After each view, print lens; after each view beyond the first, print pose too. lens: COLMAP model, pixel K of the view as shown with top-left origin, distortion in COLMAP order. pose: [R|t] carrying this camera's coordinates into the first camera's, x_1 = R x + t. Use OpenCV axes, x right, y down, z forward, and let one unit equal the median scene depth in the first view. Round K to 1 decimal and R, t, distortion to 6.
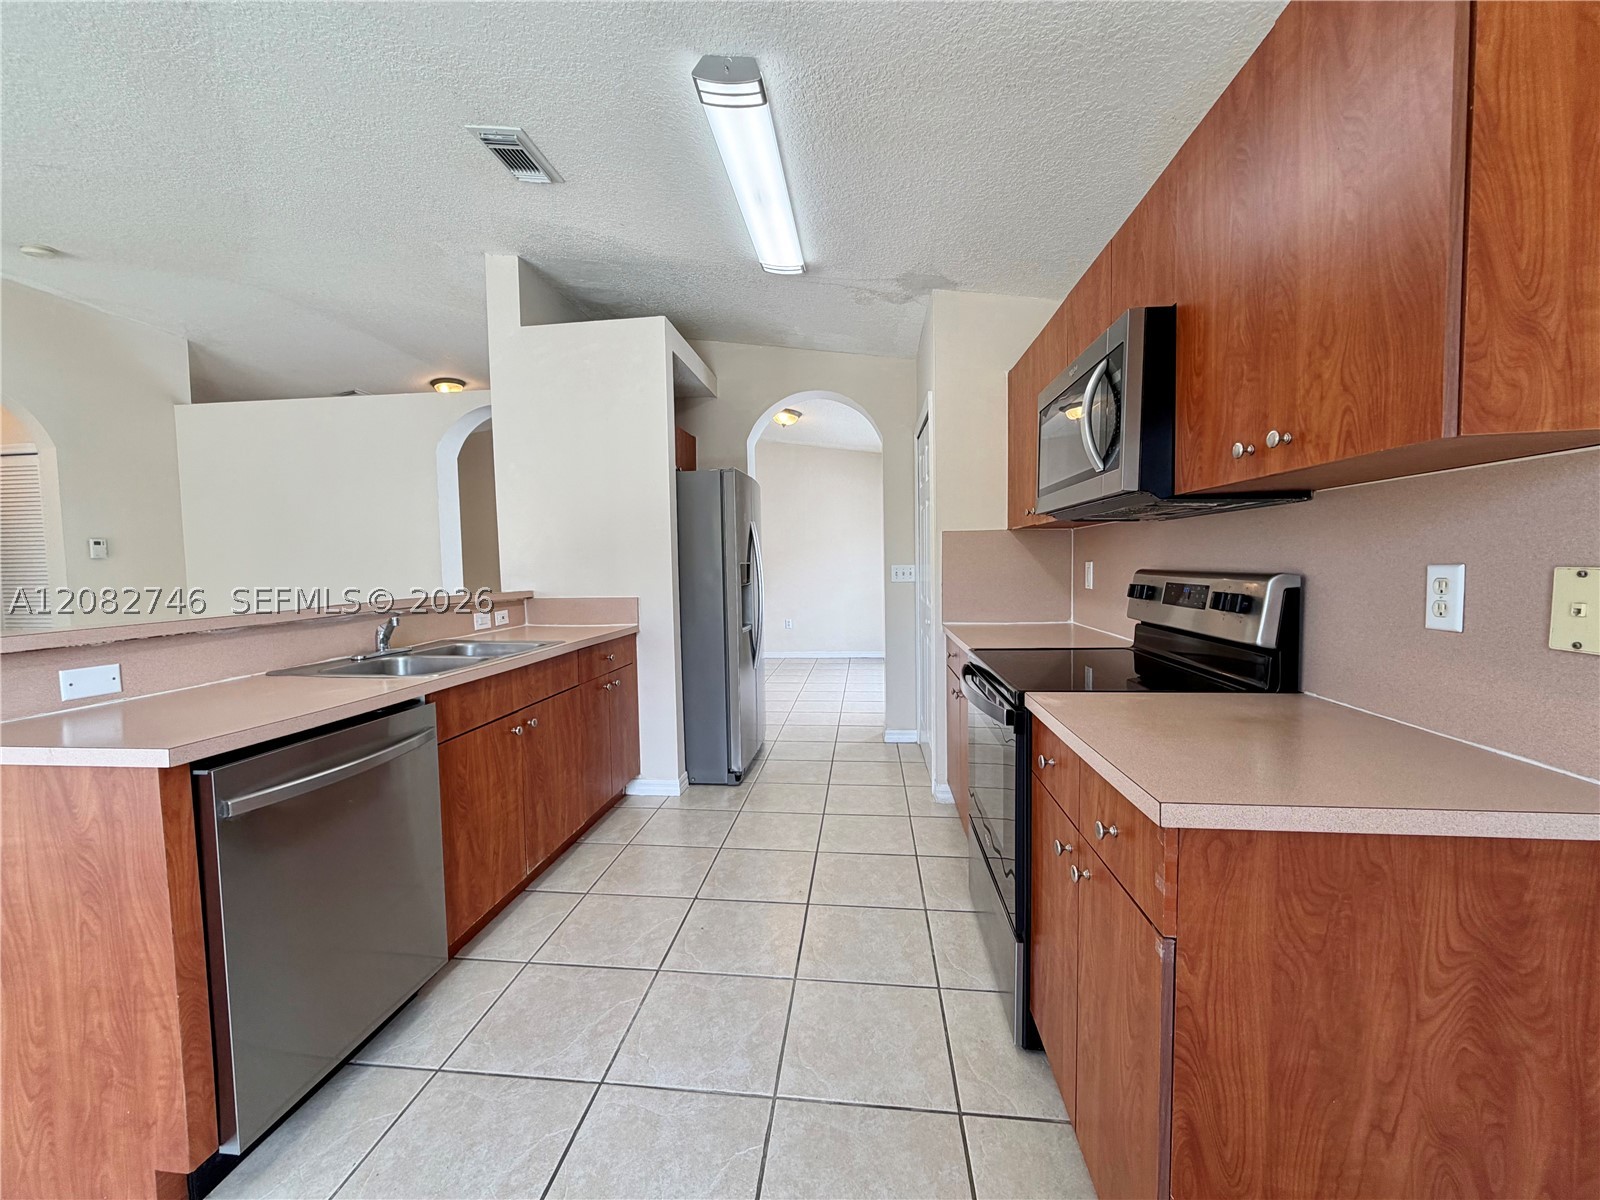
lens RADIAL K [[637.7, 0, 795.8], [0, 637.7, 598.9], [0, 0, 1]] dist [0.000200, -0.000076]
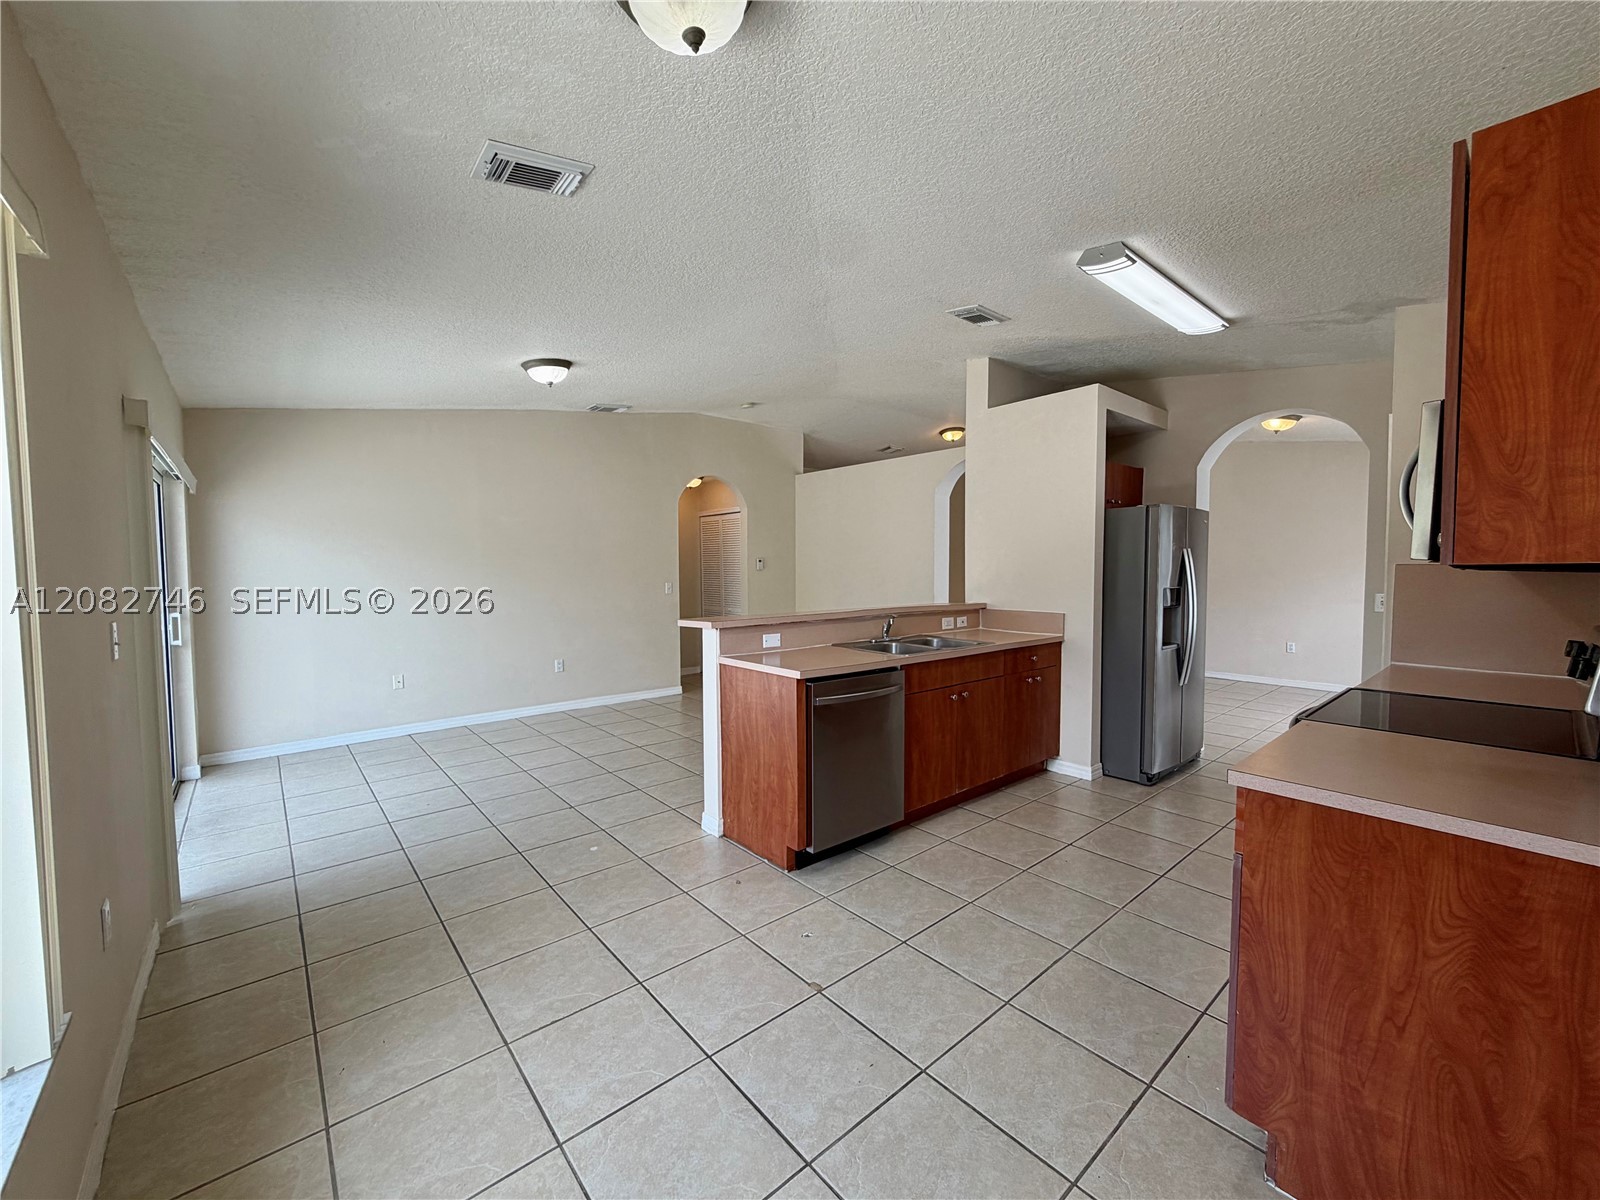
lens RADIAL K [[637.7, 0, 795.8], [0, 637.7, 598.9], [0, 0, 1]] dist [0.000200, -0.000076]
pose [[0.730416, 0.049771, -0.681187, 0.608357], [-0.049504, 0.998576, 0.019880, -0.082619], [0.681206, 0.019201, 0.731840, -0.749299]]
